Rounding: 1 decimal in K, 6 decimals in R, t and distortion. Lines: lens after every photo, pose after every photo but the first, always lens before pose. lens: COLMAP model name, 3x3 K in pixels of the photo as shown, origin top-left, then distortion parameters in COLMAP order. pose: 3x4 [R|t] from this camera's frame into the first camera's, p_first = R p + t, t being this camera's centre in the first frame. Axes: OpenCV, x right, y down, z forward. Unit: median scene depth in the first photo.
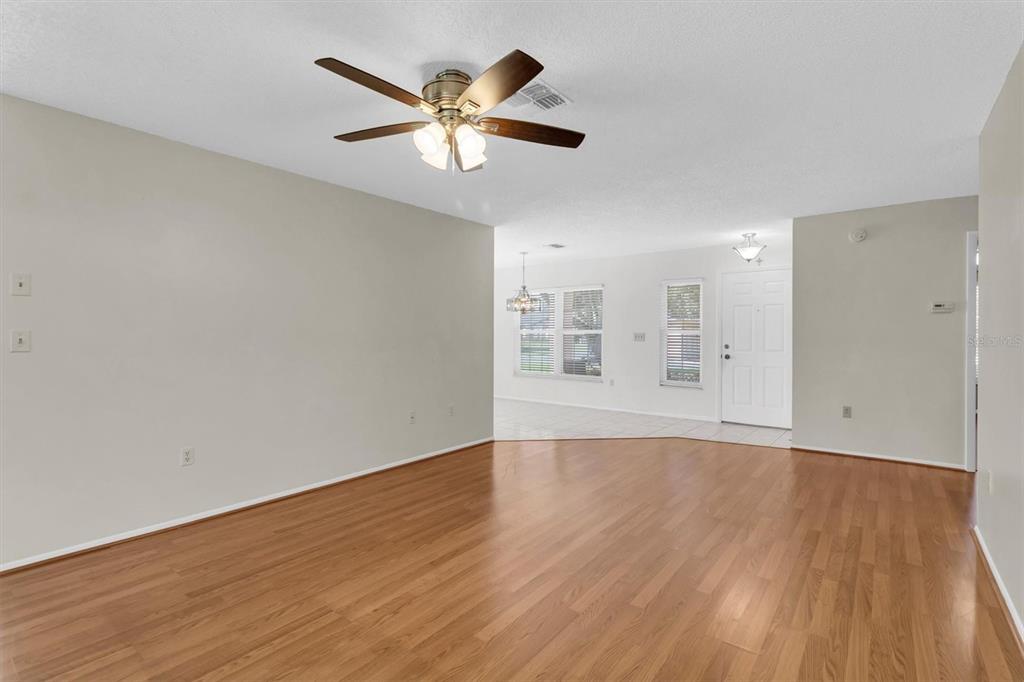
lens RADIAL K [[475.6, 0, 527.3], [0, 475.6, 332.2], [0, 0, 1]] dist [0.027879, 0.000150]
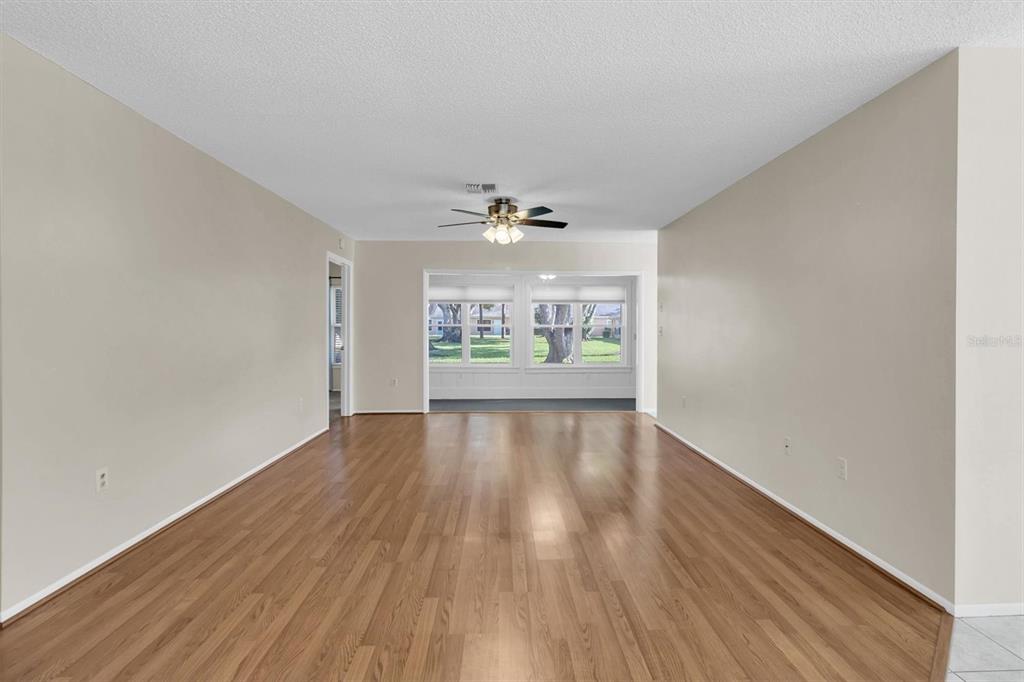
lens RADIAL K [[471.8, 0, 514.1], [0, 471.8, 328.0], [0, 0, 1]] dist [0.001951, 0.000139]
pose [[-0.778400, -0.002758, -0.627763, 0.512779], [-0.004230, 0.999991, 0.000852, 0.002080], [0.627754, 0.003319, -0.778404, 1.265461]]
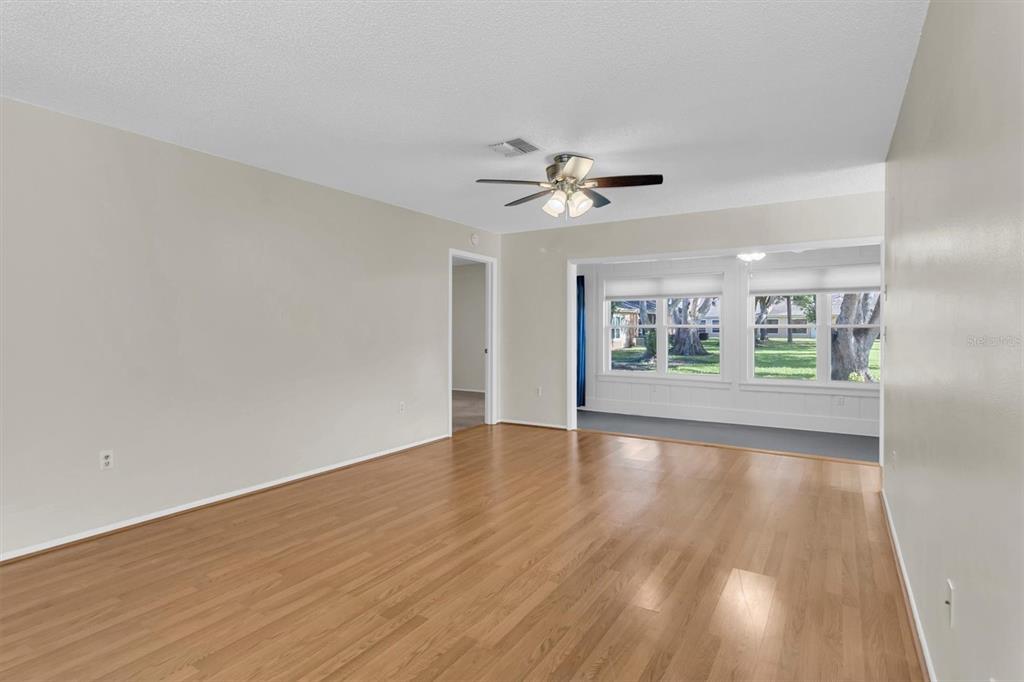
lens RADIAL K [[508.4, 0, 518.1], [0, 508.4, 332.8], [0, 0, 1]] dist [-0.000464, -0.000172]
pose [[-0.995968, -0.000579, -0.089713, 0.066895], [-0.001360, 0.999962, 0.008651, 0.001685], [0.089704, 0.008738, -0.995930, 1.270689]]
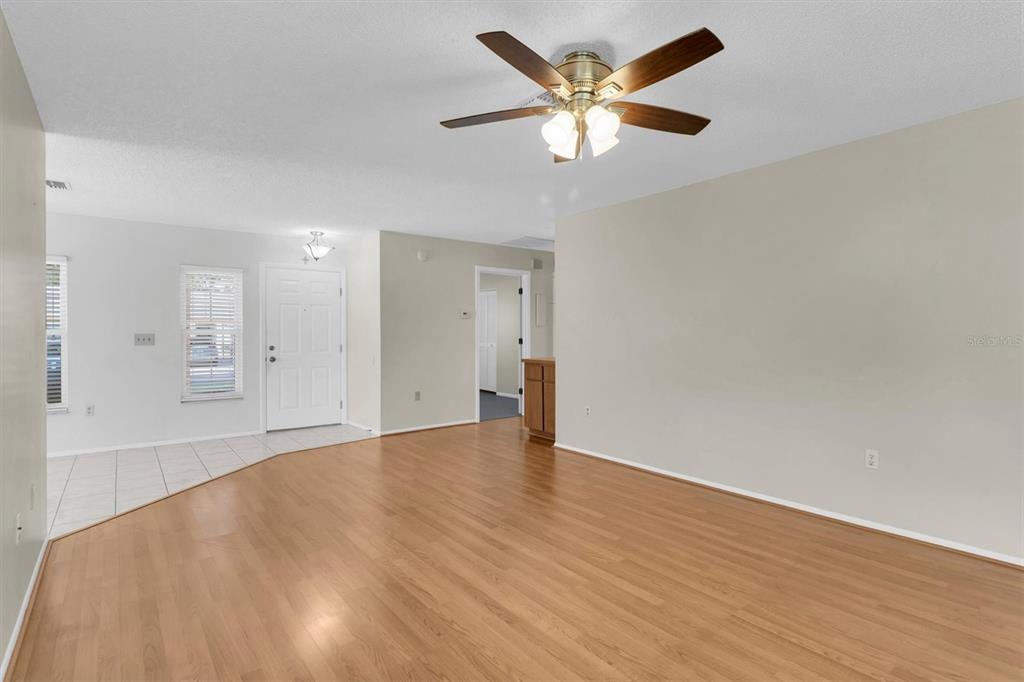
lens RADIAL K [[508.4, 0, 518.1], [0, 508.4, 332.8], [0, 0, 1]] dist [-0.000464, -0.000172]
pose [[0.254355, -0.002007, 0.967109, -0.558161], [0.004032, 0.999991, 0.001015, 0.002727], [-0.967102, 0.003641, 0.254361, 0.430438]]
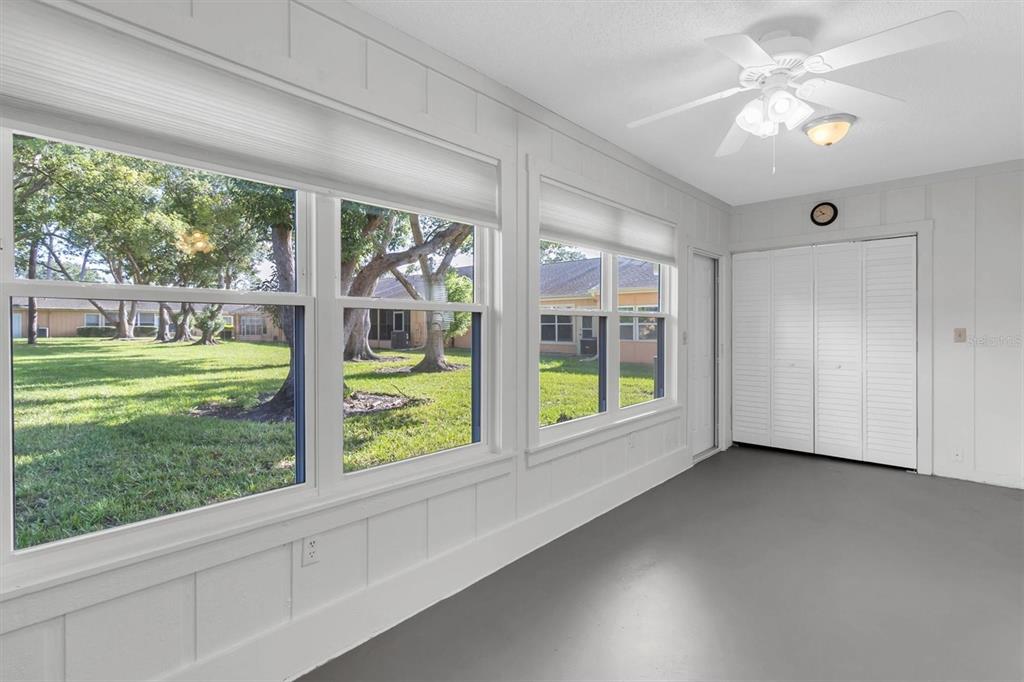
lens RADIAL K [[471.8, 0, 514.1], [0, 471.8, 328.0], [0, 0, 1]] dist [0.001951, 0.000139]
pose [[-0.096052, -0.000035, -0.995376, -0.174269], [-0.002468, 0.999997, 0.000203, 0.017943], [0.995373, 0.002476, -0.096051, -0.198713]]
